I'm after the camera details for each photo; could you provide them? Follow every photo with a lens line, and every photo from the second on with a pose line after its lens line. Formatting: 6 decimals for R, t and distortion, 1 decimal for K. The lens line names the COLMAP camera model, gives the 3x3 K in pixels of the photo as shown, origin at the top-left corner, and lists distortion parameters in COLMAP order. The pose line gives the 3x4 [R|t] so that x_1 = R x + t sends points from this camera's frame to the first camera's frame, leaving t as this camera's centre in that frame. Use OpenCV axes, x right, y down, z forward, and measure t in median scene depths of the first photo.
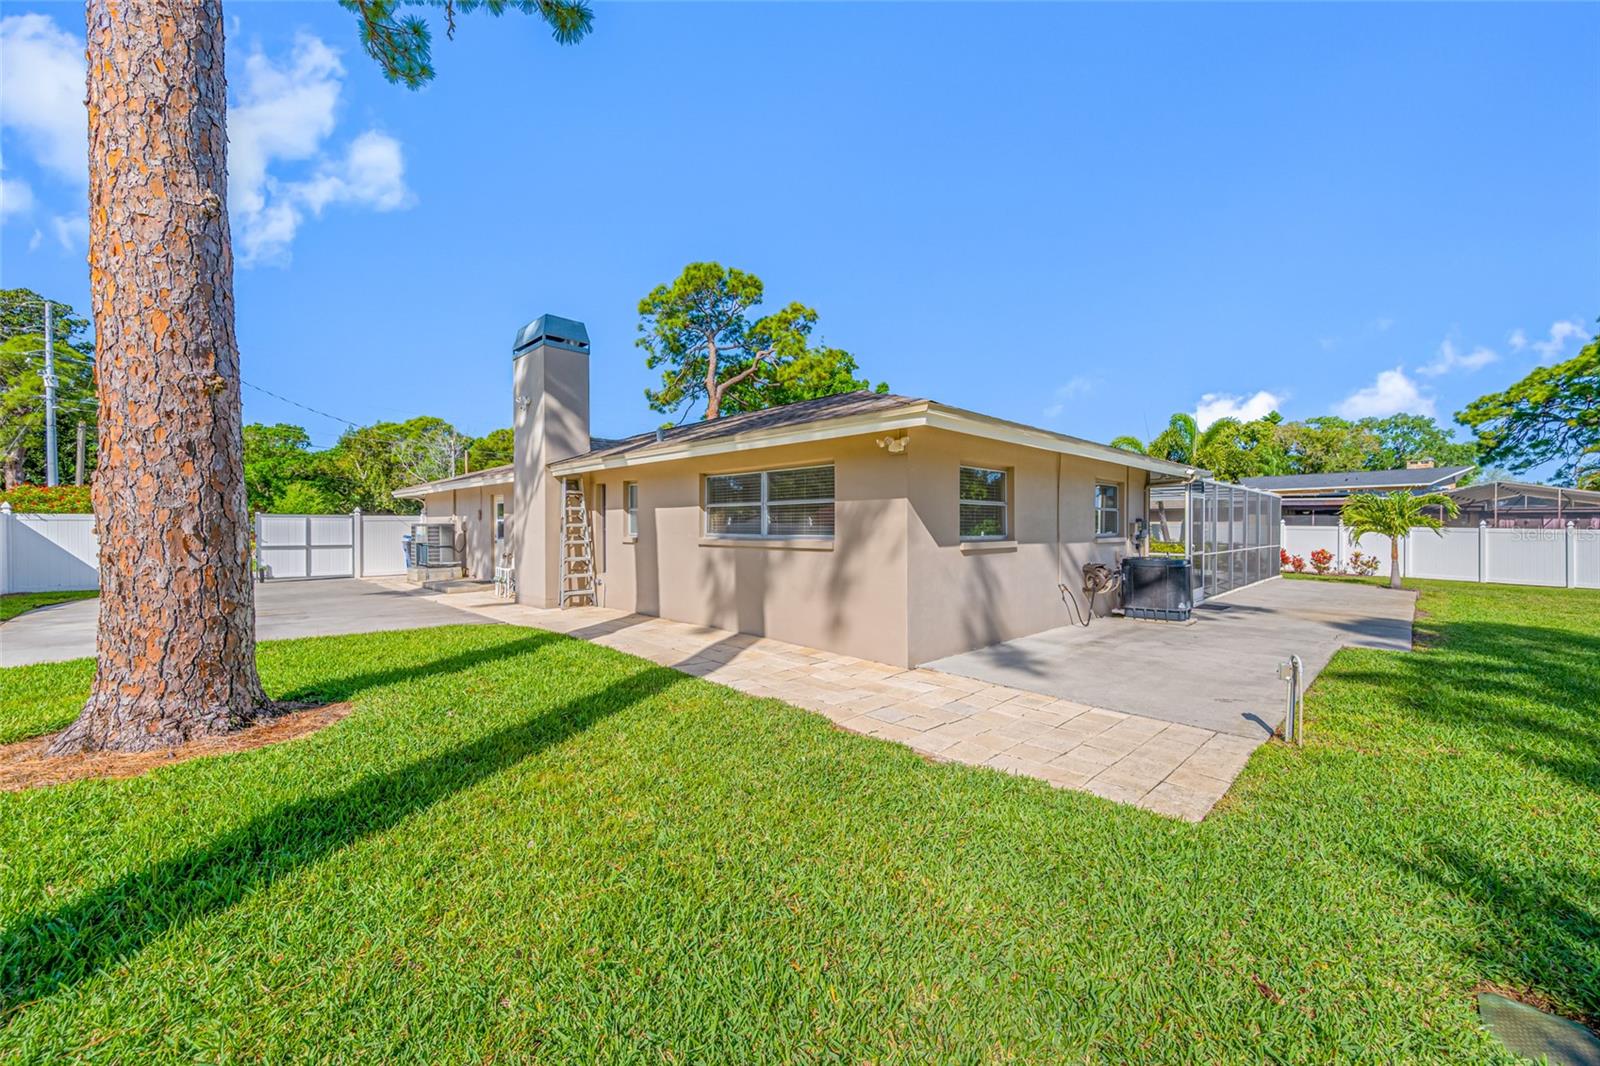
lens RADIAL K [[625.4, 0, 800.0], [0, 625.4, 533.0], [0, 0, 1]] dist [-0.001177, -0.000061]
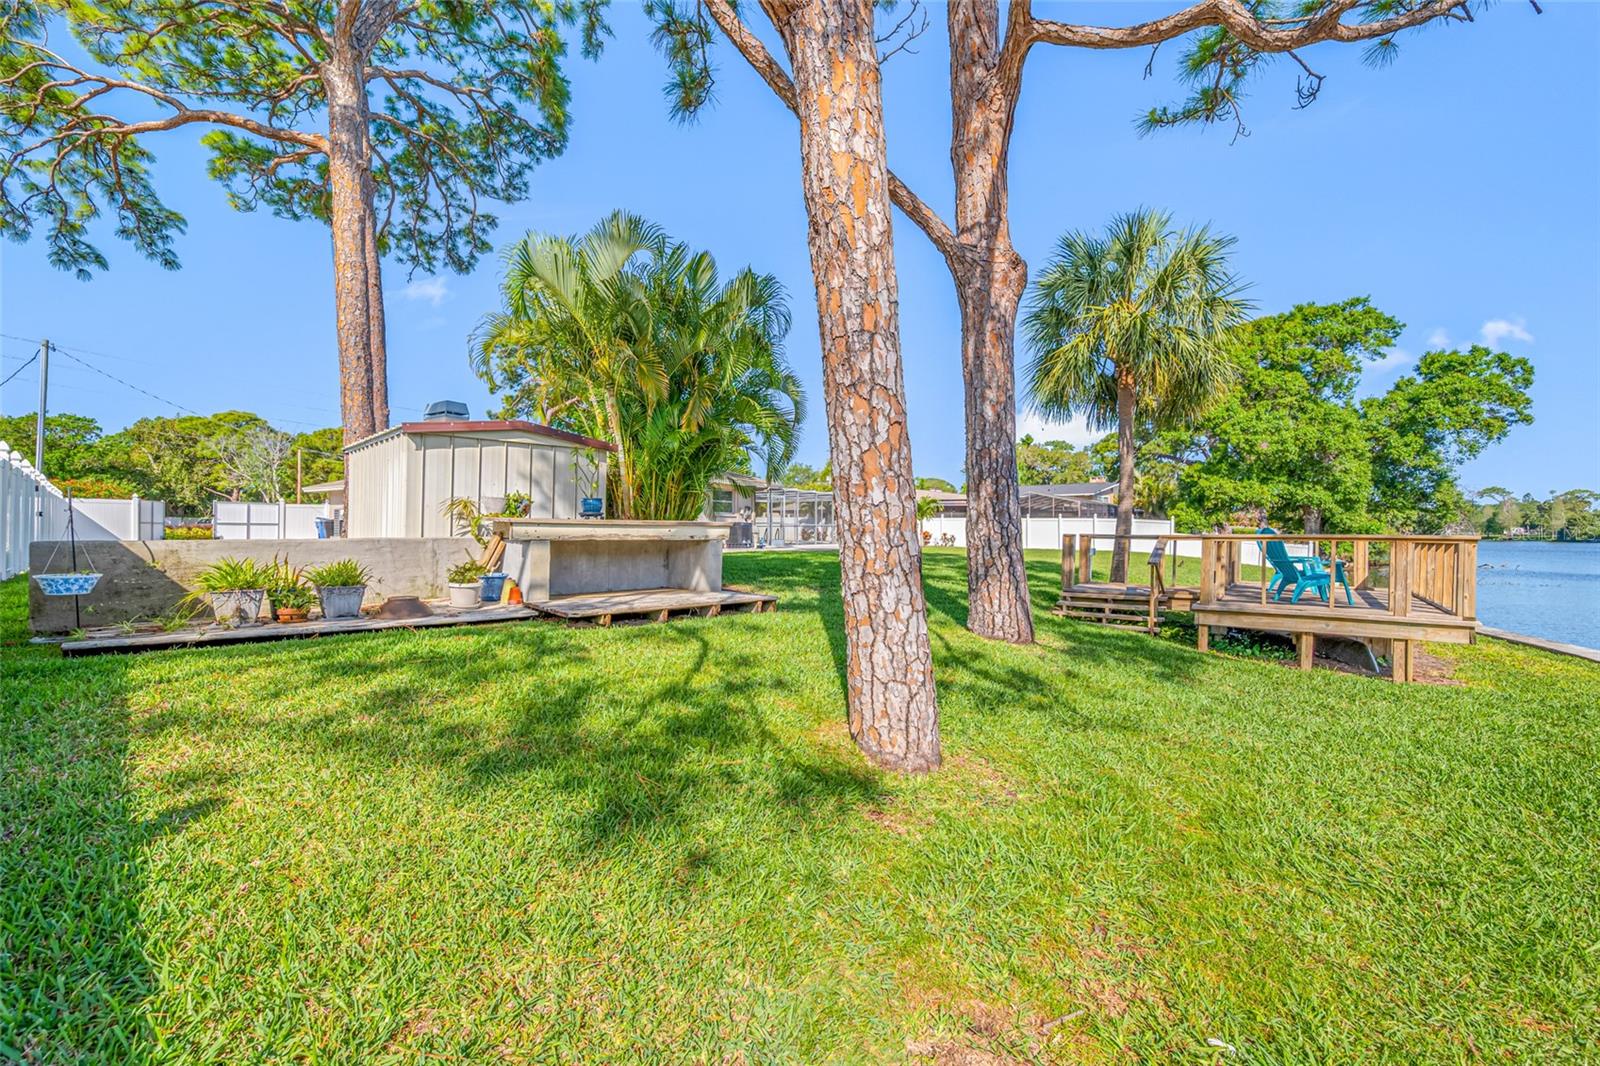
lens RADIAL K [[631.4, 0, 795.7], [0, 631.4, 525.0], [0, 0, 1]] dist [0.002404, 0.000089]
pose [[0.971970, 0.003212, 0.235084, 0.057100], [0.000988, 0.999842, -0.017744, 0.025597], [-0.235104, 0.017479, 0.971813, -0.367887]]
